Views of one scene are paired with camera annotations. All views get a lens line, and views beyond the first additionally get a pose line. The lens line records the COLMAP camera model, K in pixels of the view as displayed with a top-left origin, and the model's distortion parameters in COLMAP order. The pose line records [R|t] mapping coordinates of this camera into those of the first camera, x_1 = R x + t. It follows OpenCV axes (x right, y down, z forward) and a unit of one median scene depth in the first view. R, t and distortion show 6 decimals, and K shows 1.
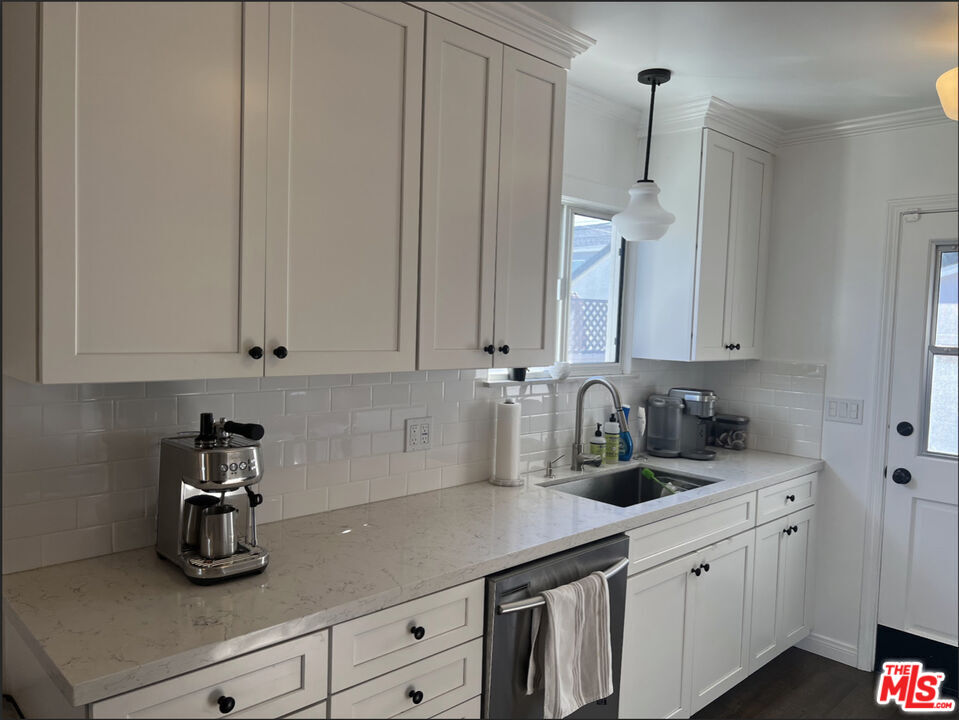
lens RADIAL K [[698.4, 0, 479.5], [0, 698.4, 360.0], [0, 0, 1]] dist [0.004709, 0.000736]
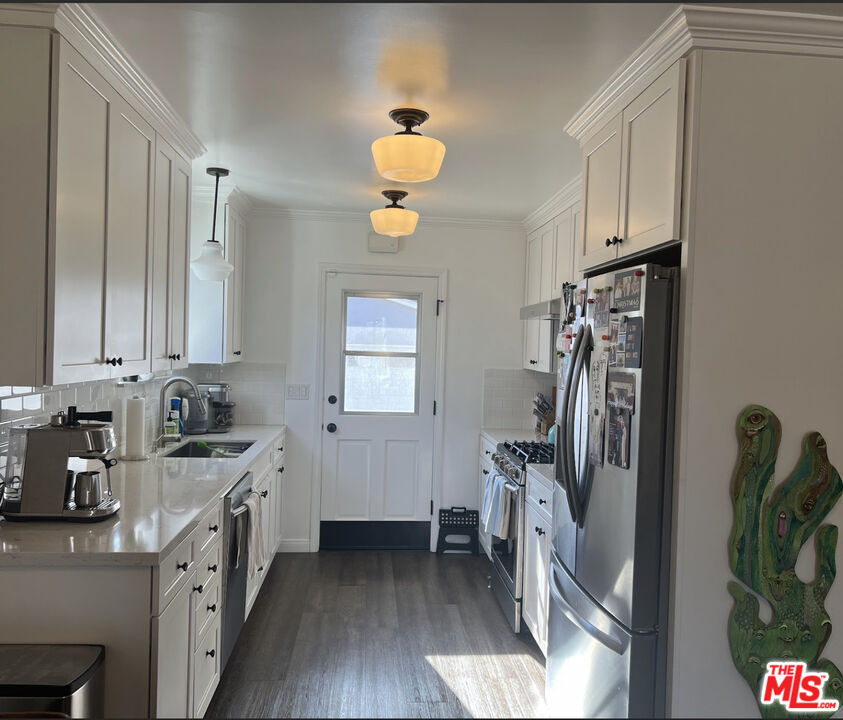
lens RADIAL K [[706.9, 0, 421.5], [0, 706.9, 360.0], [0, 0, 1]] dist [0.054106, -0.061309]
pose [[0.629102, -0.027122, 0.776850, -0.583897], [0.034299, 0.999386, 0.007116, -0.001854], [-0.776566, 0.022168, 0.629646, -0.244283]]
